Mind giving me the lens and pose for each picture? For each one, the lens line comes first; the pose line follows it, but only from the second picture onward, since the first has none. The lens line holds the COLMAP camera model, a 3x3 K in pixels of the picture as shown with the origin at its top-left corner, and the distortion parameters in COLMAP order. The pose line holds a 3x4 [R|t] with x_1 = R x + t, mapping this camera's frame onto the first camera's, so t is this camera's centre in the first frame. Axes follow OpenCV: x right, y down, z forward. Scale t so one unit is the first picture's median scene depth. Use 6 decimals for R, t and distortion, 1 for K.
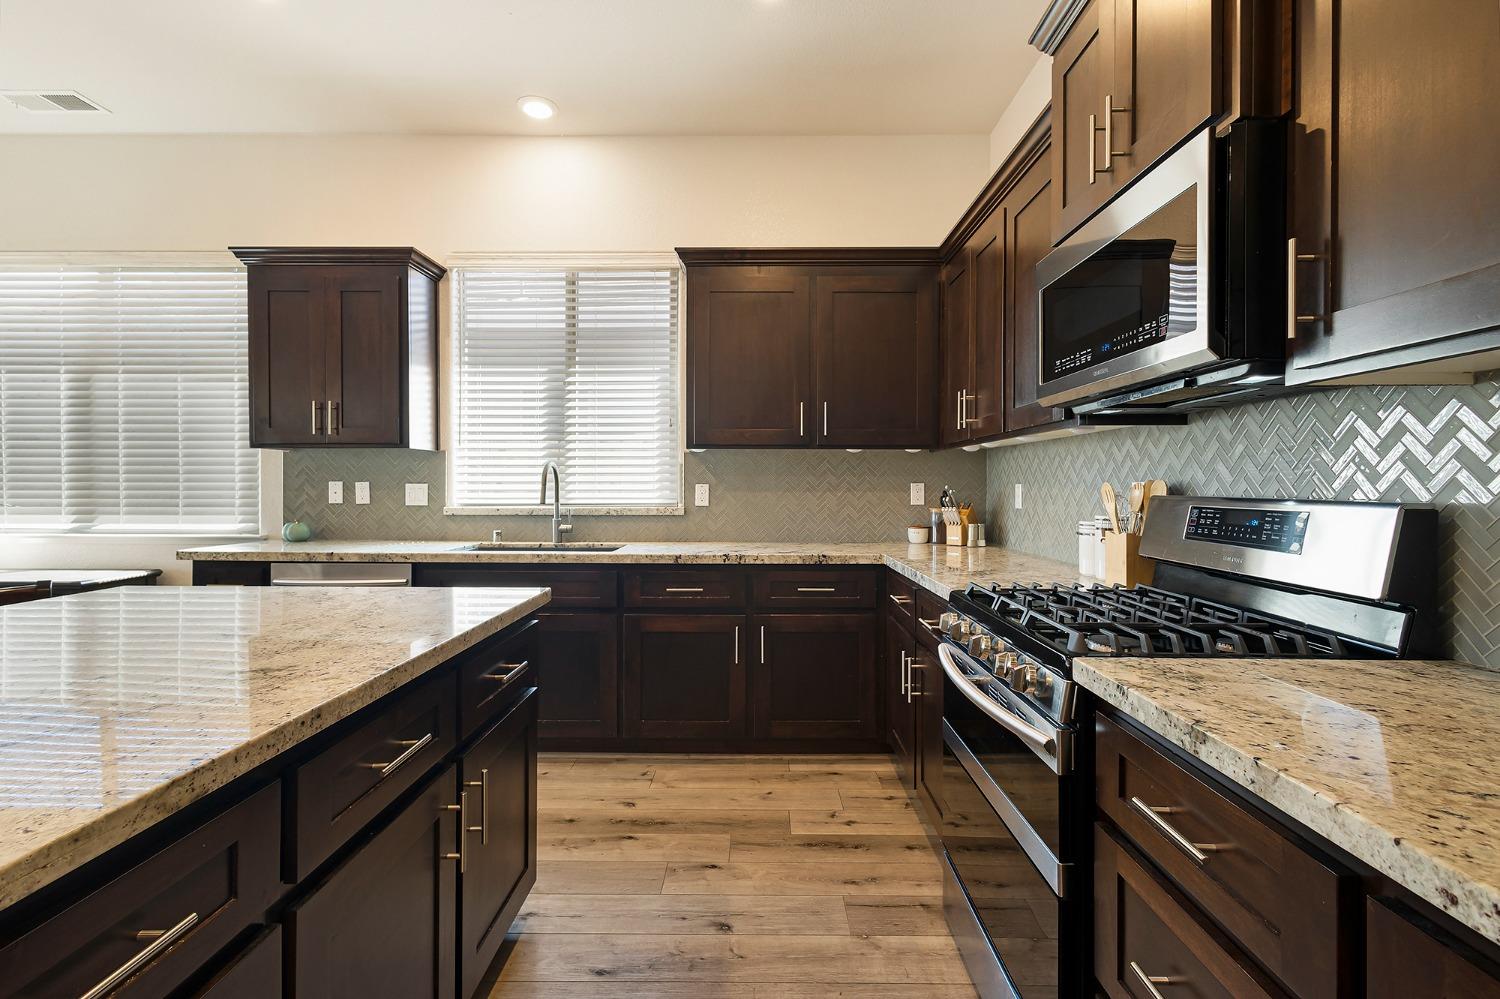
lens RADIAL K [[704.8, 0, 750.4], [0, 704.8, 484.2], [0, 0, 1]] dist [0.008958, -0.000481]
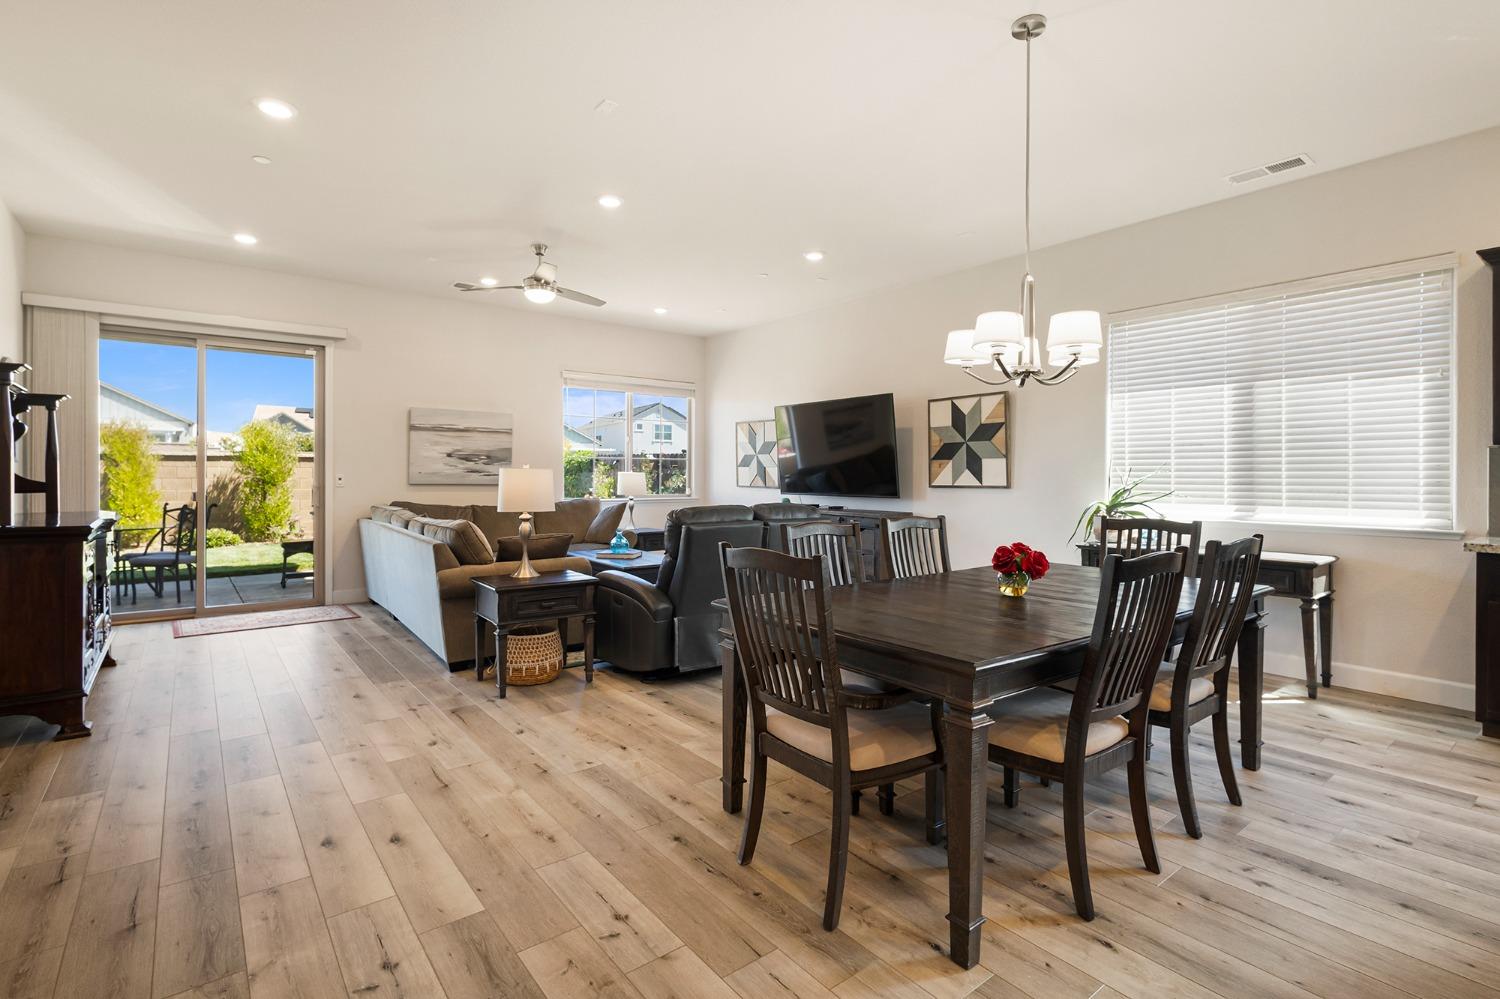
lens RADIAL K [[702.2, 0, 744.9], [0, 702.2, 480.8], [0, 0, 1]] dist [0.009534, -0.000040]
pose [[0.624718, 0.005264, -0.780833, -0.588213], [-0.004906, 0.999984, 0.002817, 0.002185], [0.780835, 0.002071, 0.624734, -0.470989]]
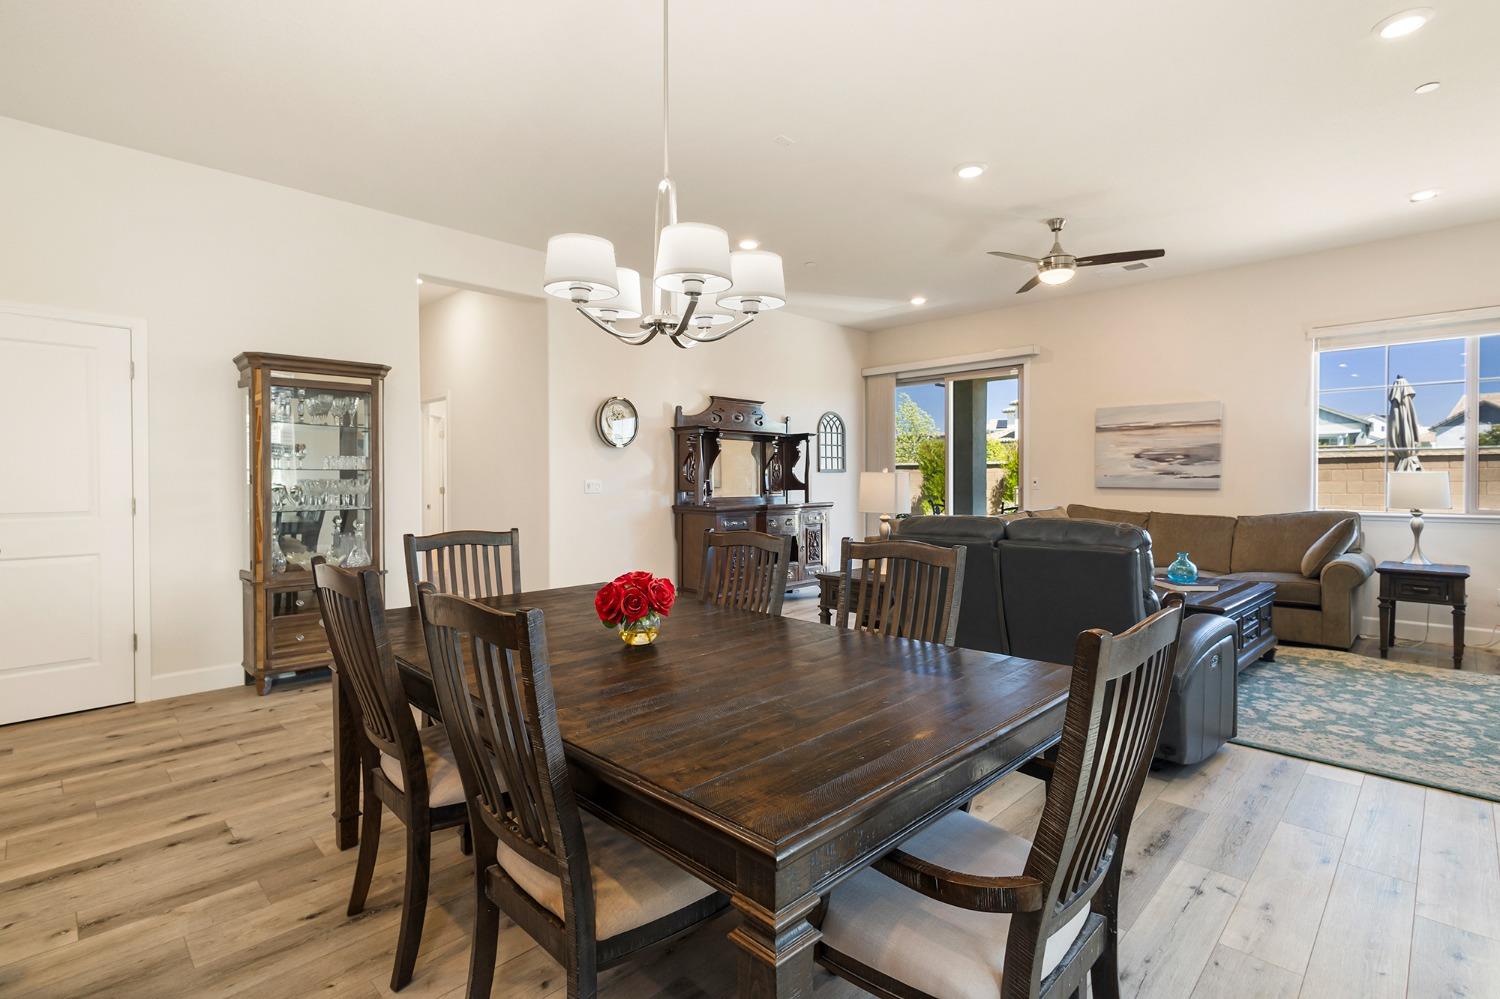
lens RADIAL K [[704.8, 0, 750.4], [0, 704.8, 484.2], [0, 0, 1]] dist [0.008958, -0.000481]
pose [[-0.698165, 0.005268, -0.715917, -0.672388], [-0.000209, 0.999971, 0.007562, -0.001904], [0.715937, 0.005429, -0.698144, 0.753021]]
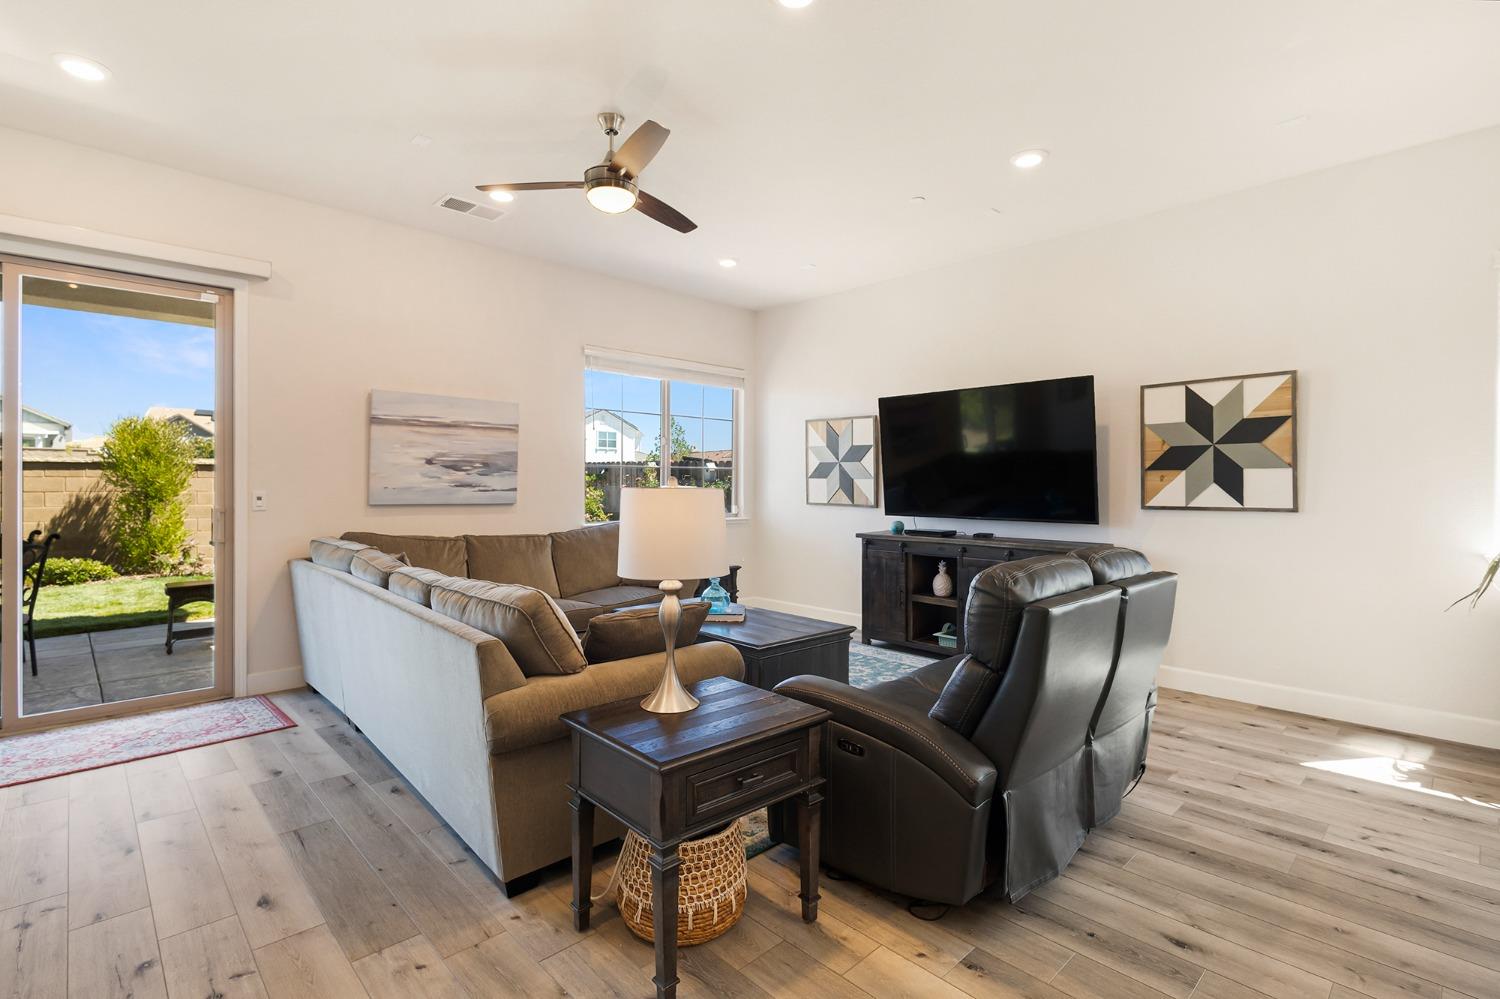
lens RADIAL K [[700.8, 0, 747.0], [0, 700.8, 488.9], [0, 0, 1]] dist [0.007259, -0.000408]
pose [[0.697449, 0.004091, -0.716623, -1.320363], [-0.004391, 0.999989, 0.001434, -0.014228], [0.716621, 0.002147, 0.697459, -0.376816]]
